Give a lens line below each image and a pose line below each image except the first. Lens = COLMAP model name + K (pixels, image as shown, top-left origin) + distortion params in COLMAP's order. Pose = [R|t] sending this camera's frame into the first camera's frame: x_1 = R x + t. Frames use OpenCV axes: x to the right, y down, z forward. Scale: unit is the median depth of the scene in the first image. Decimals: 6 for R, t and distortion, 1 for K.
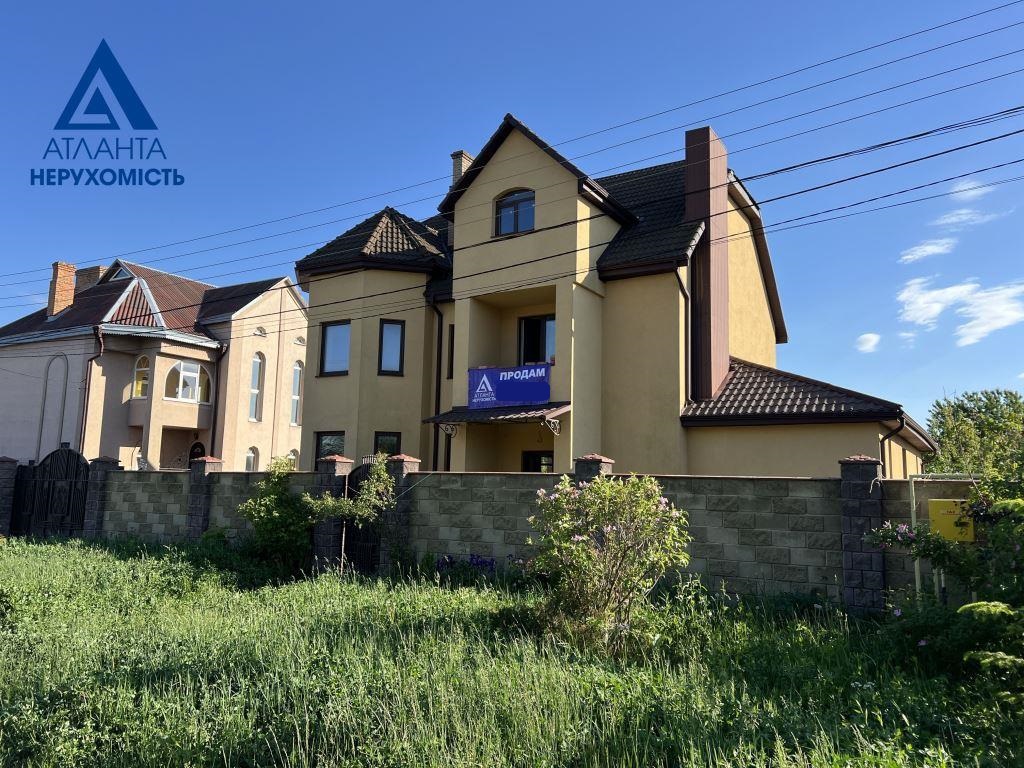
lens RADIAL K [[769.6, 0, 511.9], [0, 769.6, 385.7], [0, 0, 1]] dist [0.074926, -0.081166]
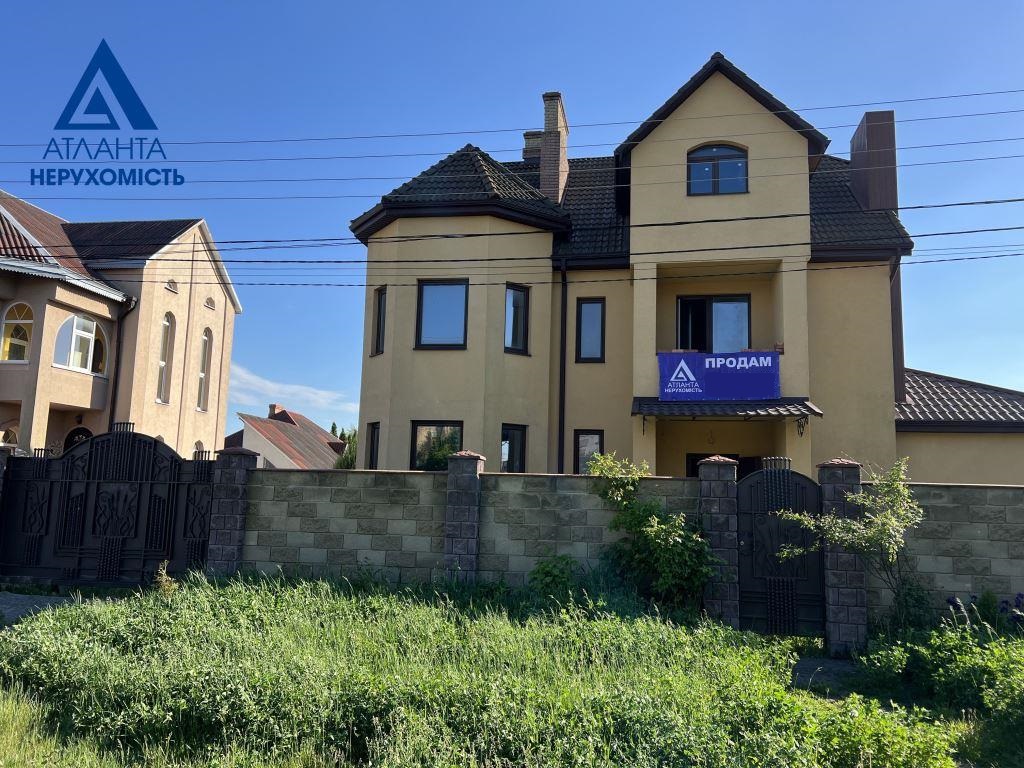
lens RADIAL K [[769.6, 0, 515.7], [0, 769.6, 385.2], [0, 0, 1]] dist [0.074926, -0.081166]
pose [[0.932161, 0.054613, 0.357902, -0.507700], [-0.054539, 0.998458, -0.010308, 0.031644], [-0.357914, -0.009911, 0.933702, 0.295085]]
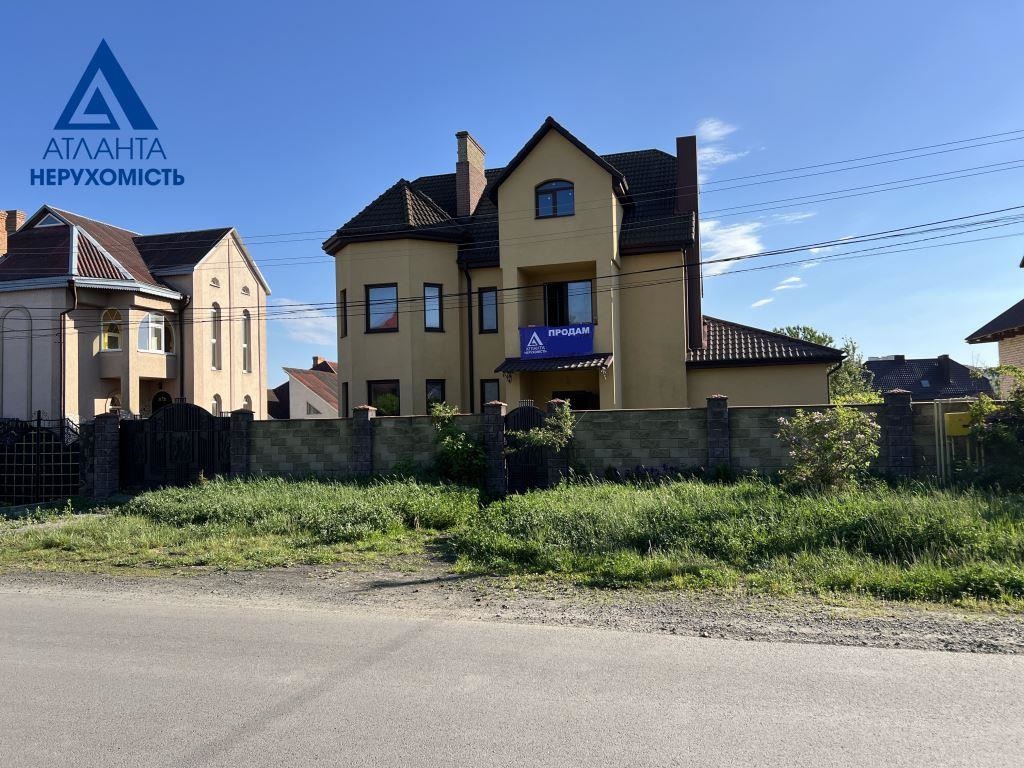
lens RADIAL K [[769.6, 0, 511.7], [0, 769.6, 386.8], [0, 0, 1]] dist [0.074926, -0.081166]
pose [[0.961703, -0.033772, 0.272006, -0.421933], [0.009476, 0.995883, 0.090146, -0.039059], [-0.273931, -0.084117, 0.958064, -0.197035]]
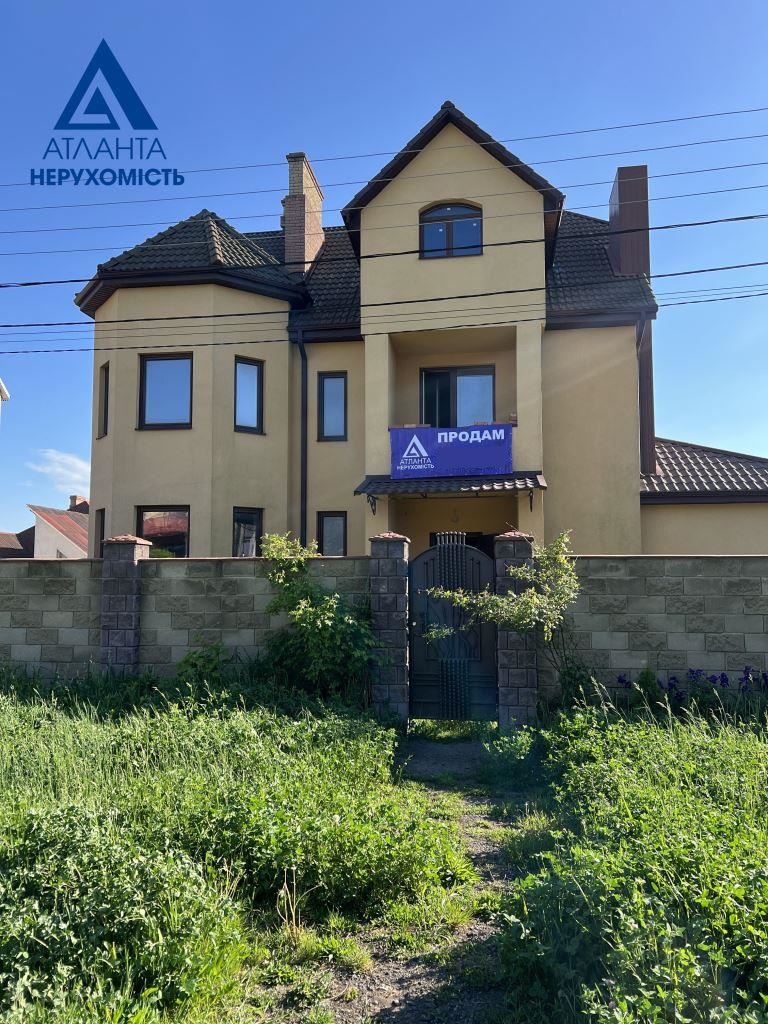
lens RADIAL K [[769.6, 0, 375.3], [0, 769.6, 511.0], [0, 0, 1]] dist [0.074926, -0.081166]
pose [[0.925996, 0.012983, 0.377310, -0.375532], [-0.029995, 0.998779, 0.039246, 0.034349], [-0.376340, -0.047659, 0.925255, 0.289594]]
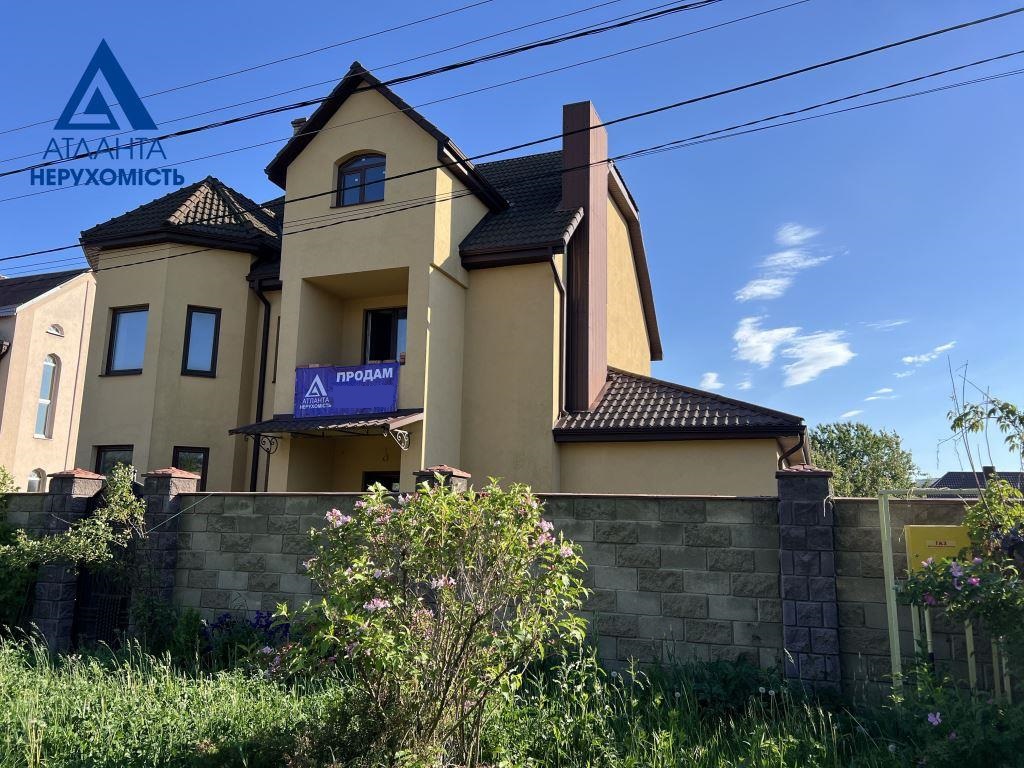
lens RADIAL K [[769.6, 0, 512.7], [0, 769.6, 379.6], [0, 0, 1]] dist [0.074926, -0.081166]
pose [[0.984906, 0.029171, 0.170612, 0.028920], [-0.020880, 0.998521, -0.050189, 0.027331], [-0.171824, 0.045869, 0.984059, 0.173550]]
